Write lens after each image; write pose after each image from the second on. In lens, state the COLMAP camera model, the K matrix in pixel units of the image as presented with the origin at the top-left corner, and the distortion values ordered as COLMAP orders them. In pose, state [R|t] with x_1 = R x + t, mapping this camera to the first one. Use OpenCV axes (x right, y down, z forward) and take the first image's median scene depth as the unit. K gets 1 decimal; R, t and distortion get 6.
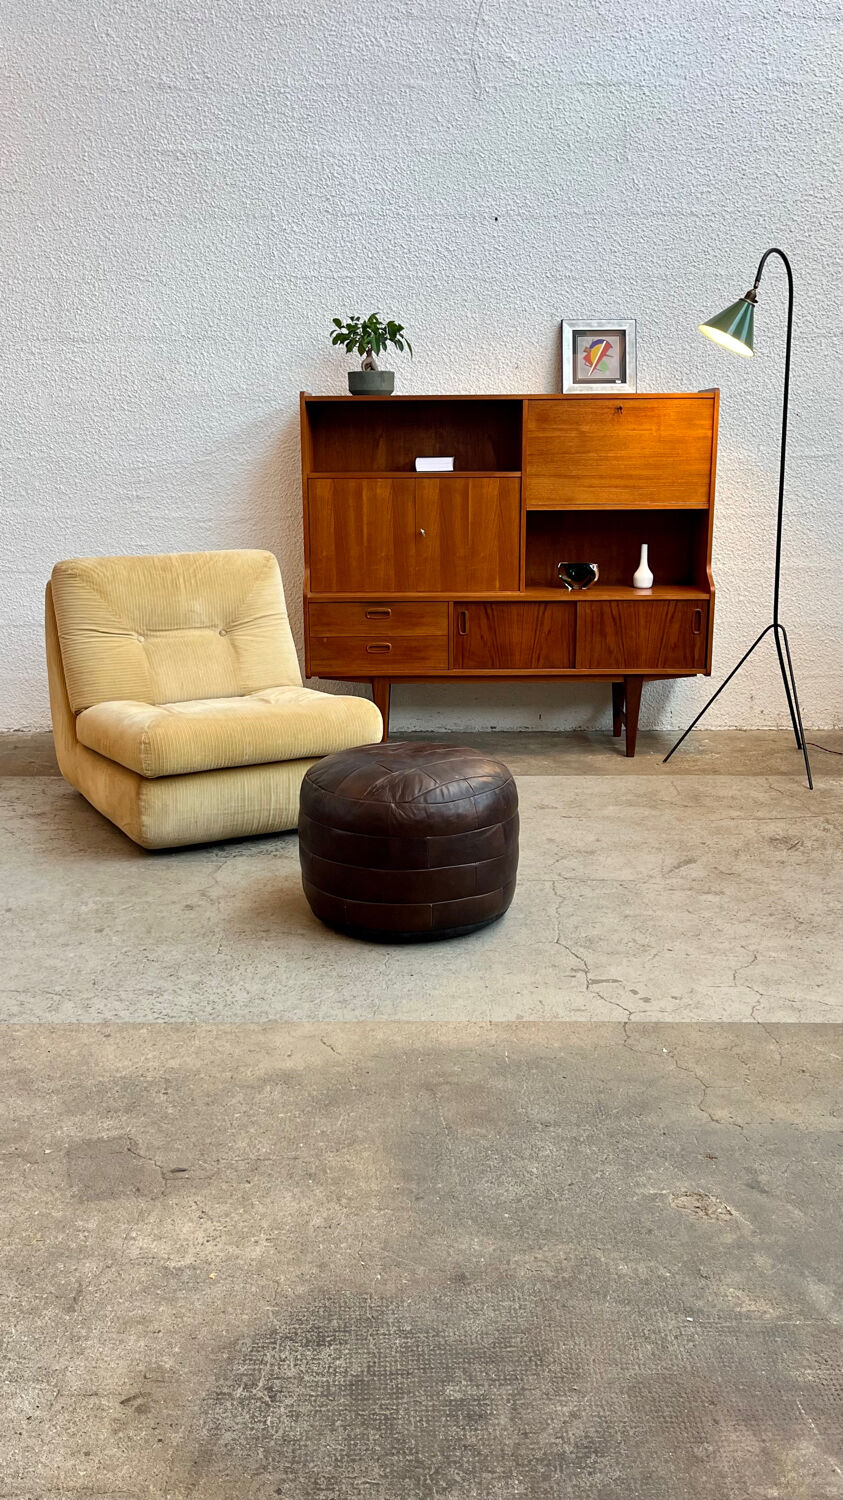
lens RADIAL K [[1313.8, 0, 421.5], [0, 1313.8, 750.0], [0, 0, 1]] dist [0.166758, -0.481899]
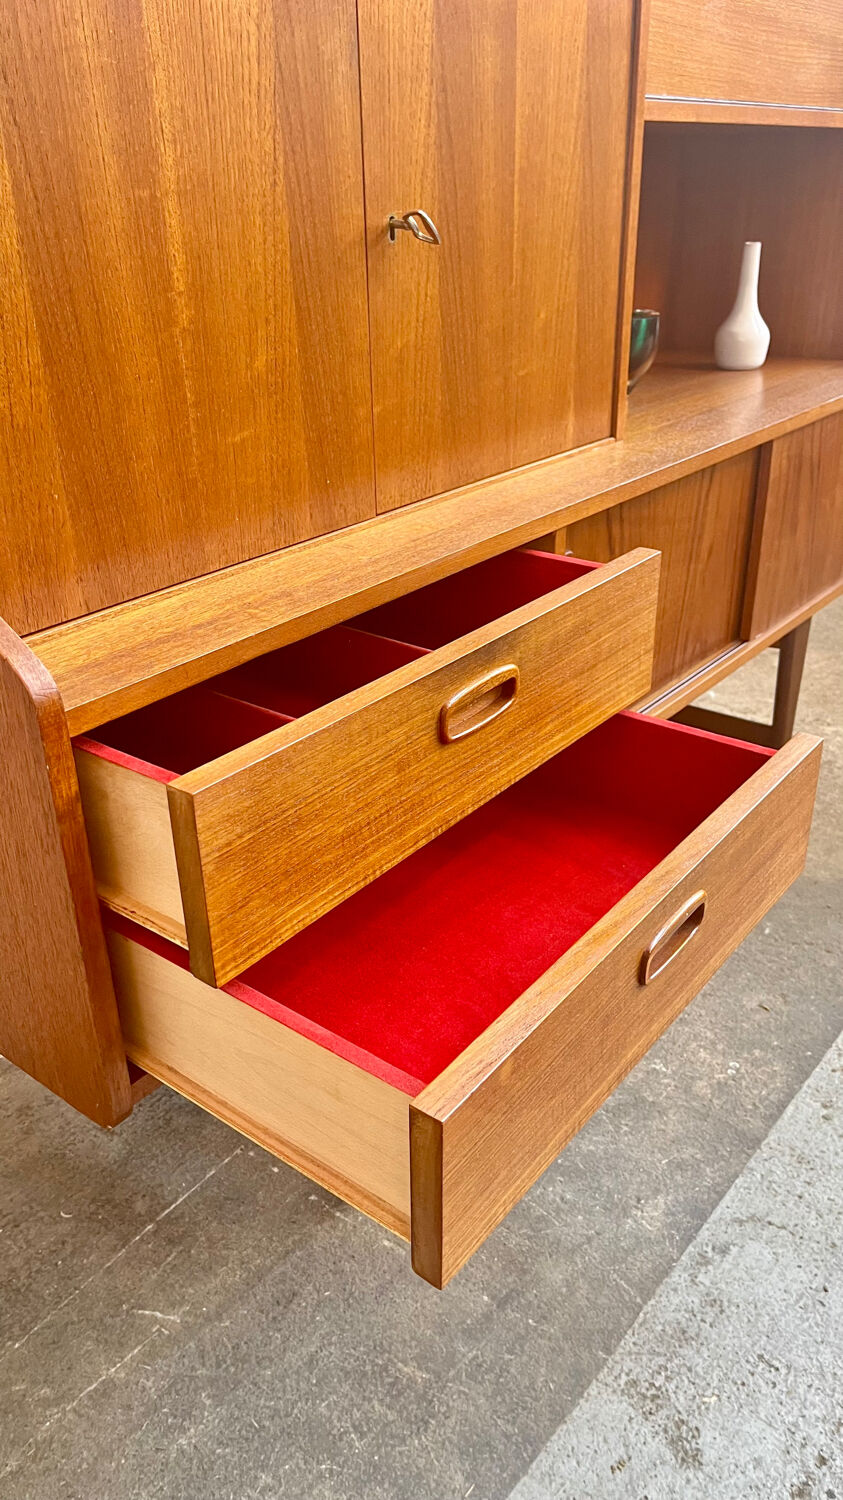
lens RADIAL K [[1148.6, 0, 411.3], [0, 1148.6, 762.6], [0, 0, 1]] dist [0.059647, -0.087054]
pose [[0.621772, -0.364005, 0.693470, -0.154836], [0.200336, 0.929895, 0.308482, -0.142337], [-0.757143, -0.052879, 0.651106, 0.874068]]
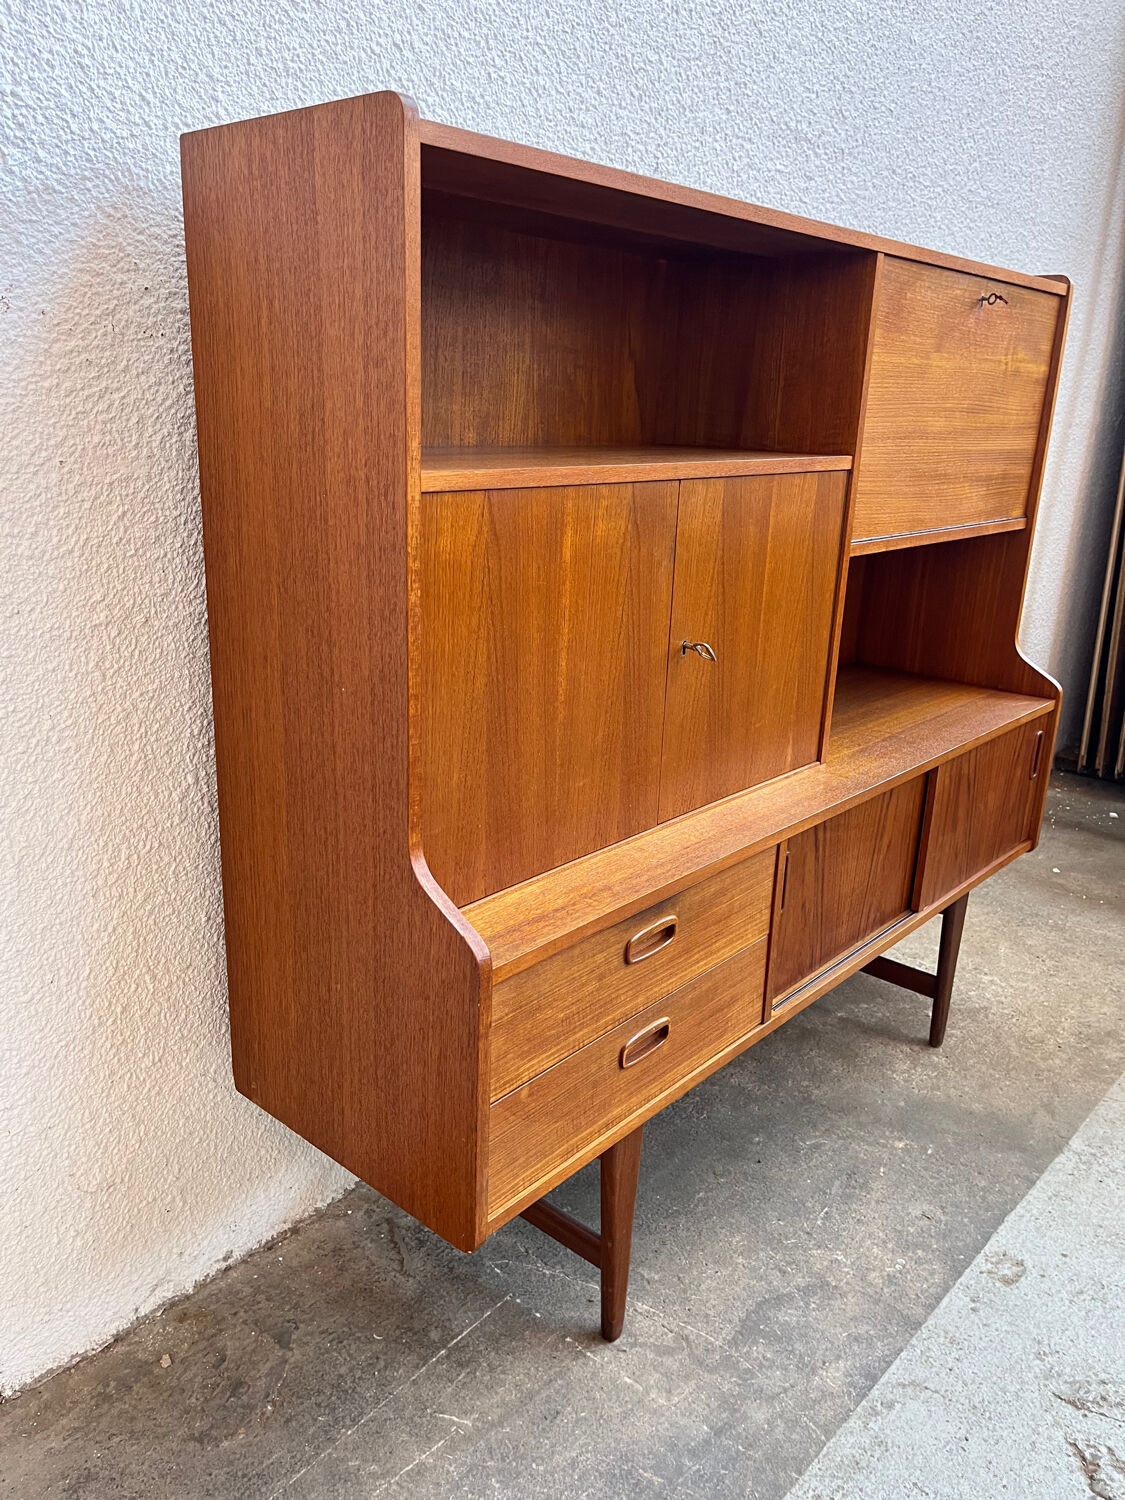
lens RADIAL K [[1134.3, 0, 553.9], [0, 1134.3, 746.8], [0, 0, 1]] dist [0.092951, -0.138094]
pose [[0.660038, -0.194628, 0.725582, -0.224741], [0.137715, 0.980836, 0.137822, -0.183916], [-0.738502, 0.008955, 0.674192, 0.837685]]
